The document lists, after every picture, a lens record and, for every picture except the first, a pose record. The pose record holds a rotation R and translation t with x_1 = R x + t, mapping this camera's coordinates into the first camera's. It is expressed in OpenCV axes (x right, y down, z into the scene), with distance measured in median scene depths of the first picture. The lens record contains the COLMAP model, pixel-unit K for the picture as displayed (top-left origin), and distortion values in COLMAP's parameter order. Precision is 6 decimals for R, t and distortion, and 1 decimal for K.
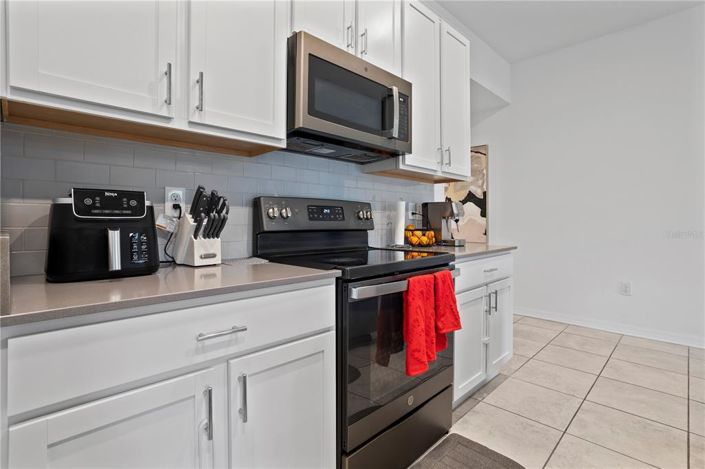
lens RADIAL K [[343.5, 0, 353.8], [0, 343.5, 227.2], [0, 0, 1]] dist [-0.003410, -0.000229]
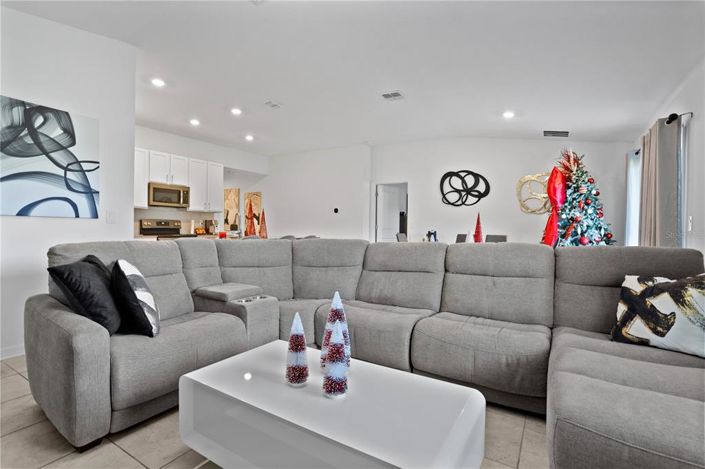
lens RADIAL K [[343.5, 0, 350.2], [0, 343.5, 238.8], [0, 0, 1]] dist [-0.003410, -0.000229]
pose [[0.971467, -0.006389, 0.237091, 0.984576], [0.004034, 0.999938, 0.010415, 0.089103], [-0.237142, -0.009161, 0.971432, -2.985213]]
